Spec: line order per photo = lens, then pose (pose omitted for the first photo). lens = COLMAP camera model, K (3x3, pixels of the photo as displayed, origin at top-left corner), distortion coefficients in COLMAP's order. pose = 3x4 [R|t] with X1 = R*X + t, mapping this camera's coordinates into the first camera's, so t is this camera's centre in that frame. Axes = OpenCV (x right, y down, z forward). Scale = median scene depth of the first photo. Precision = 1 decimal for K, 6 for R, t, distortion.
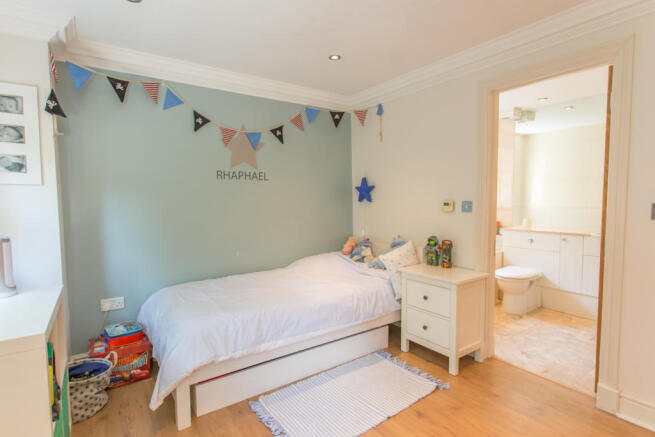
lens RADIAL K [[325.4, 0, 326.8], [0, 325.4, 202.6], [0, 0, 1]] dist [-0.000050, -0.000090]
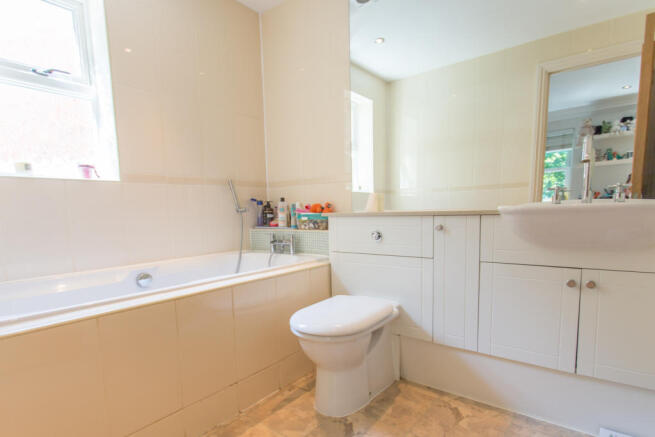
lens RADIAL K [[322.9, 0, 327.5], [0, 322.9, 218.5], [0, 0, 1]] dist [-0.000718, 0.000011]
pose [[0.958829, -0.027942, 0.282607, 0.453968], [0.025250, 0.999594, 0.013166, 0.089239], [-0.282861, -0.005488, 0.959145, 0.617282]]
